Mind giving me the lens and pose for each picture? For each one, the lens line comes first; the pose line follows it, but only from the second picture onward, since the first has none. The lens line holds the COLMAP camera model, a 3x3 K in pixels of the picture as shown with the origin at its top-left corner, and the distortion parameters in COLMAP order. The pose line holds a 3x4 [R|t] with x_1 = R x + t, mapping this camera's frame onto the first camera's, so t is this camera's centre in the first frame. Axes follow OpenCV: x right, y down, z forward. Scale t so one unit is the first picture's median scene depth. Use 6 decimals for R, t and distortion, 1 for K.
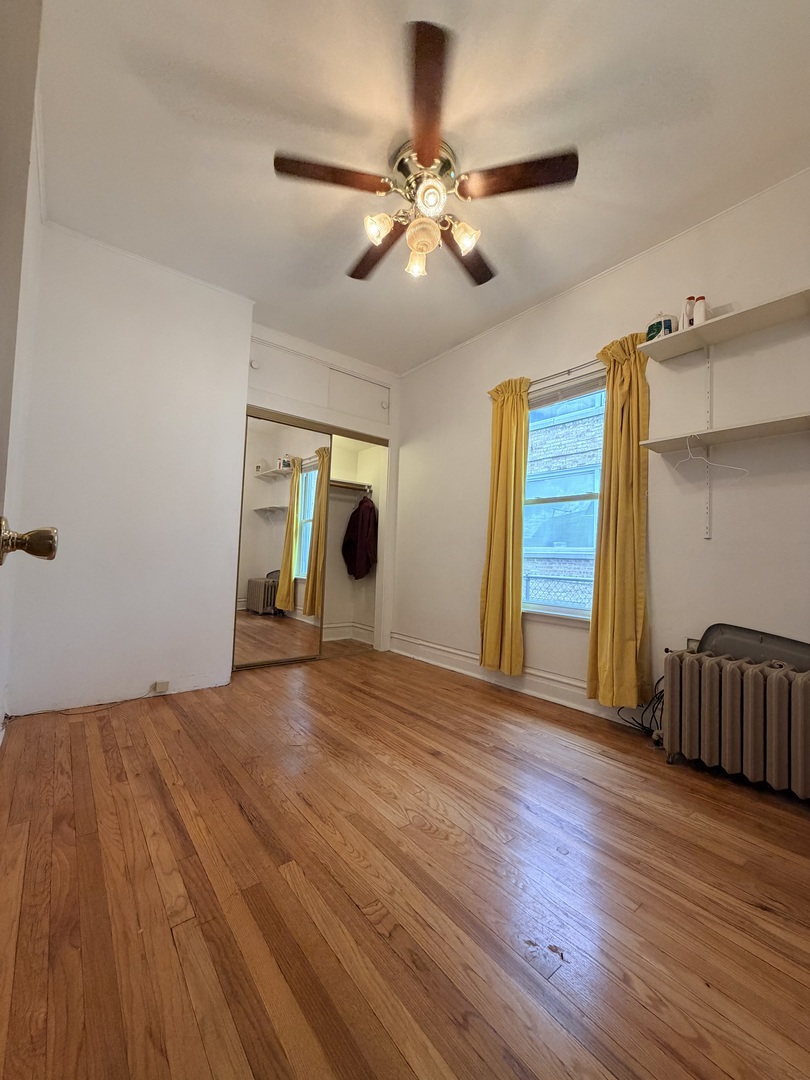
lens RADIAL K [[428.4, 0, 405.1], [0, 428.4, 537.7], [0, 0, 1]] dist [-0.000575, -0.000270]
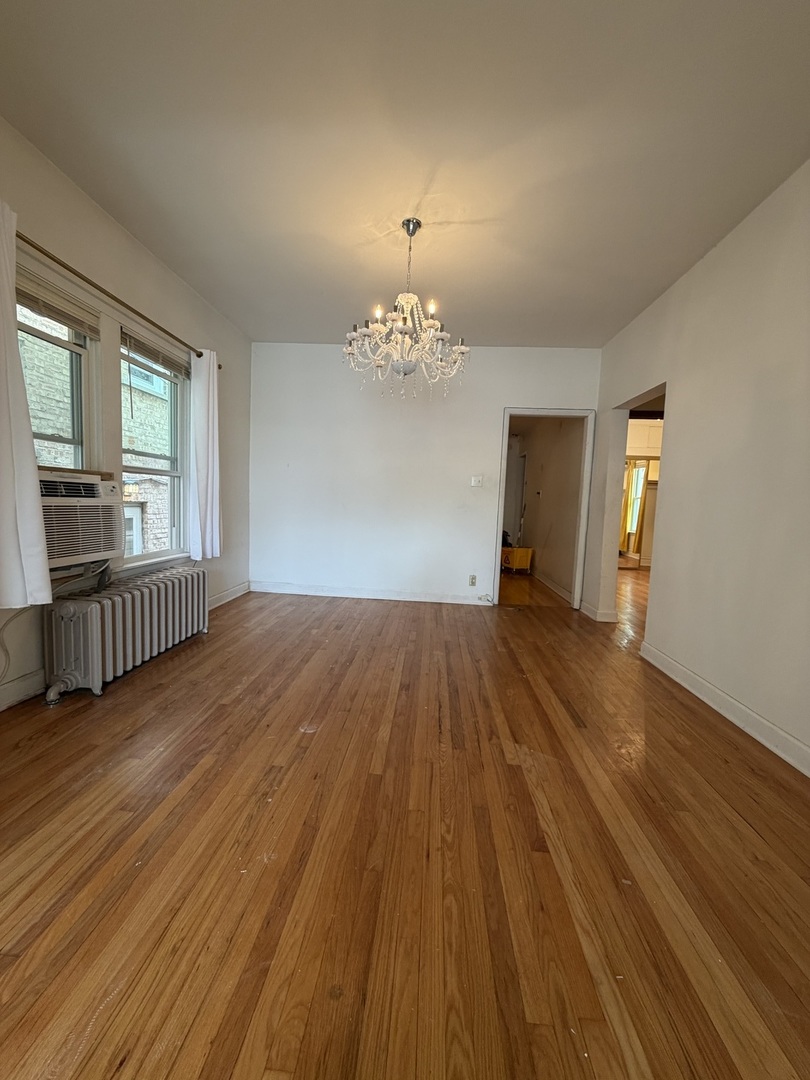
lens RADIAL K [[428.4, 0, 404.0], [0, 428.4, 540.4], [0, 0, 1]] dist [-0.000575, -0.000270]
pose [[0.734271, 0.044707, -0.677383, 0.508548], [0.022201, 0.995714, 0.089782, -0.095383], [0.678493, -0.080963, 0.730131, -1.781169]]
